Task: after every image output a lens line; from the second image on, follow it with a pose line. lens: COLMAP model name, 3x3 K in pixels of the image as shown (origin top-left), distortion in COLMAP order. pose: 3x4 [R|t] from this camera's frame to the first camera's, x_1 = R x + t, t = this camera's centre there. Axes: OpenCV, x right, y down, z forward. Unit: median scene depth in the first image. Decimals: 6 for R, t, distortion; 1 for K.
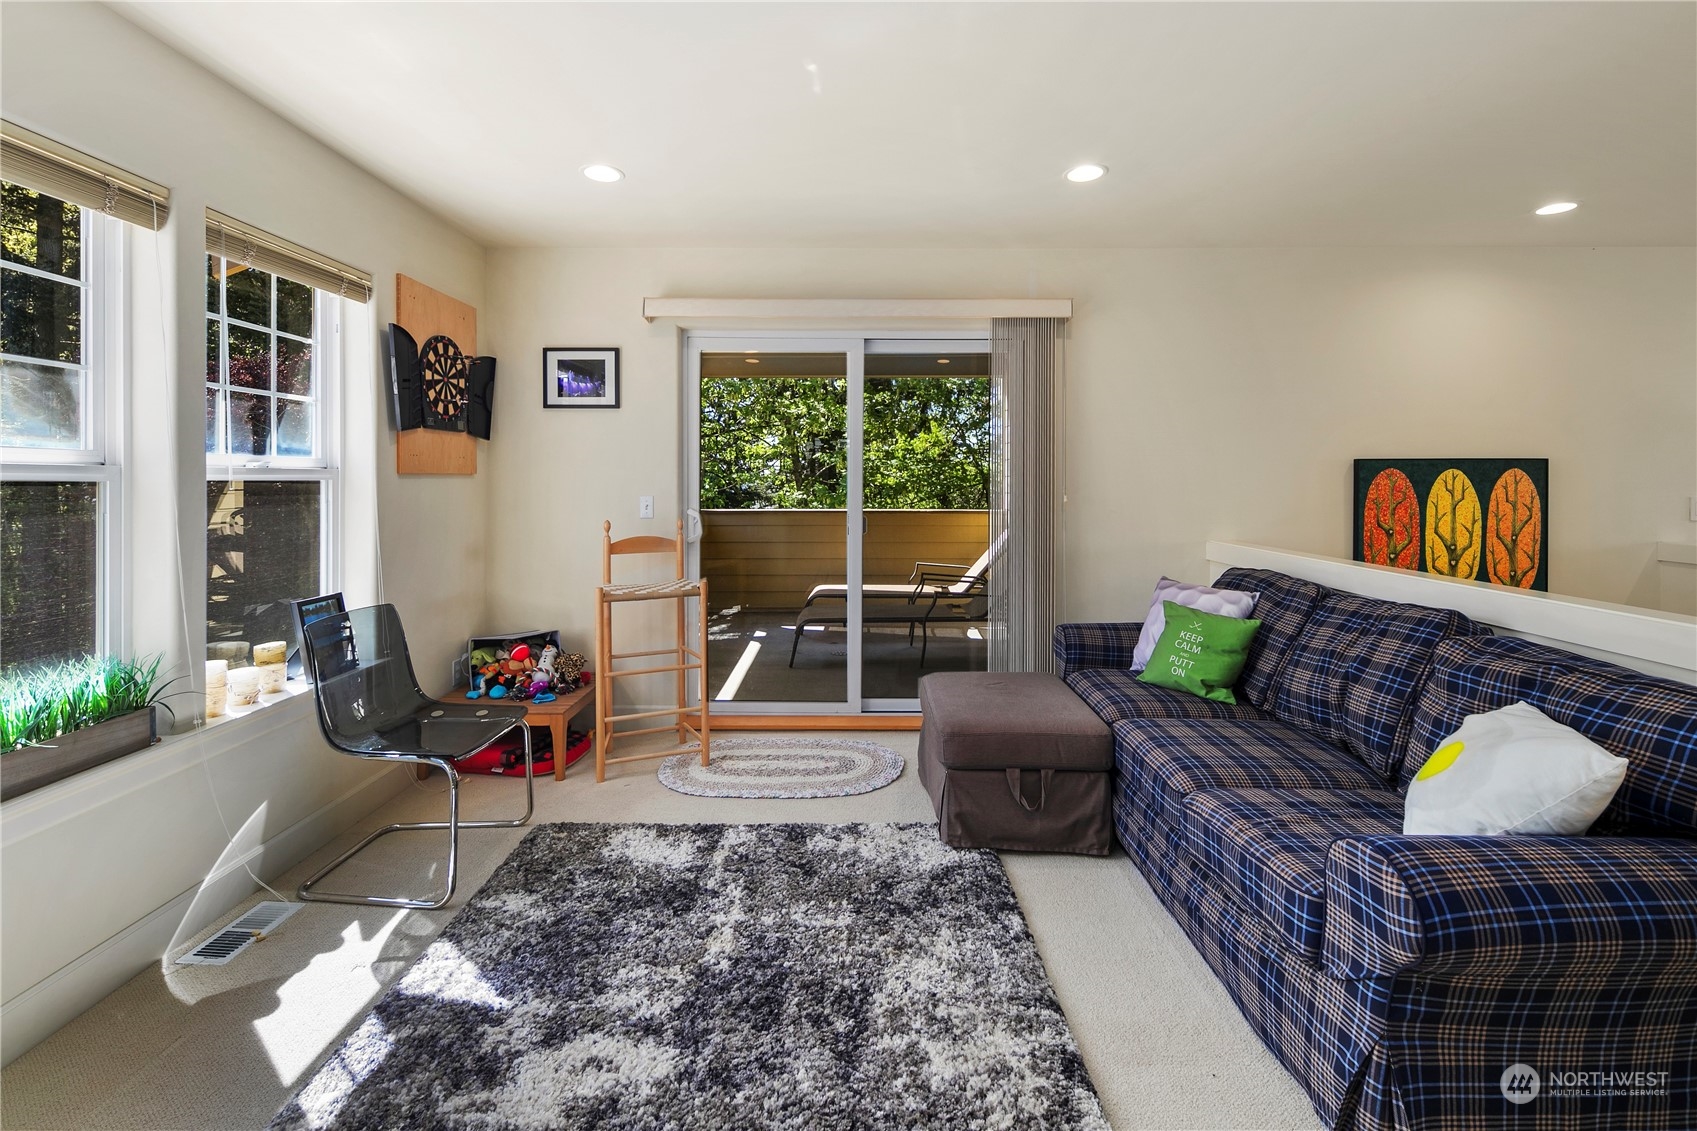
lens RADIAL K [[737.3, 0, 849.0], [0, 737.3, 482.1], [0, 0, 1]] dist [0.002519, 0.000223]
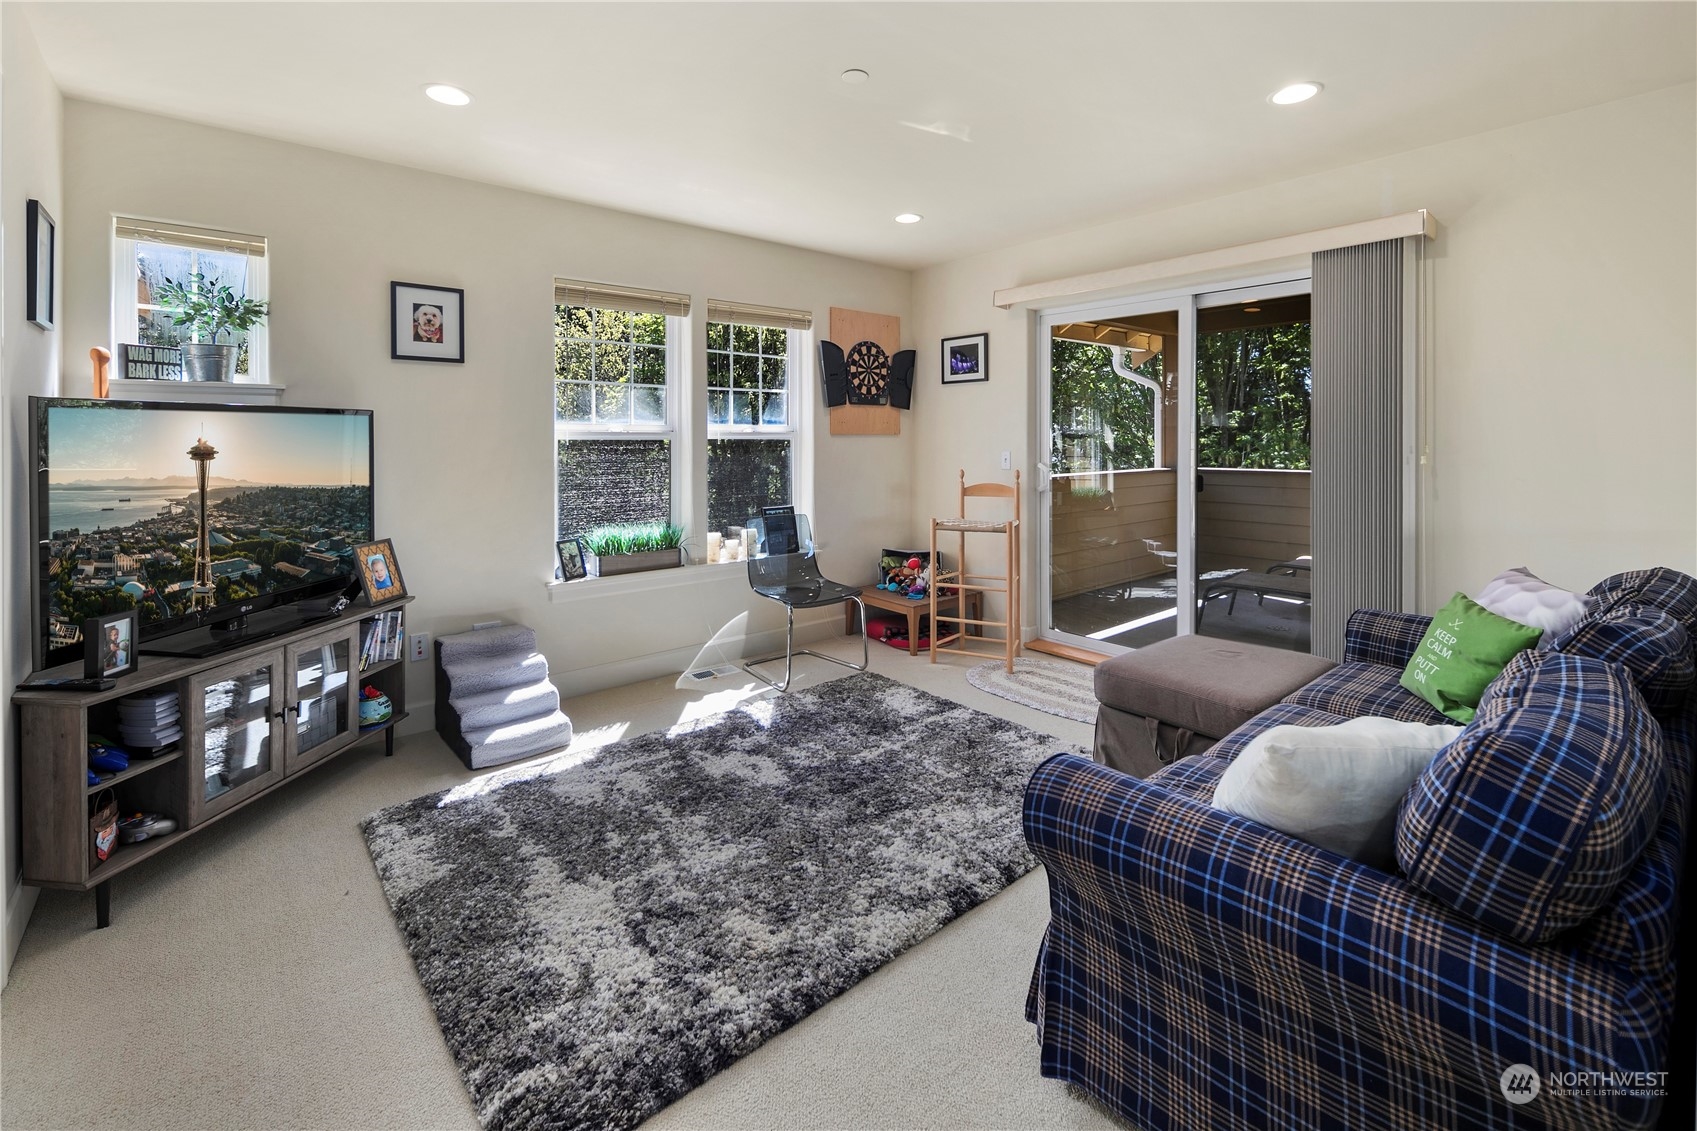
lens RADIAL K [[744.1, 0, 848.5], [0, 744.1, 433.3], [0, 0, 1]] dist [0.016584, -0.007455]
pose [[0.649587, -0.007974, -0.760245, 0.639870], [0.000680, 0.999951, -0.009907, 0.001672], [0.760287, 0.005919, 0.649561, 0.000971]]
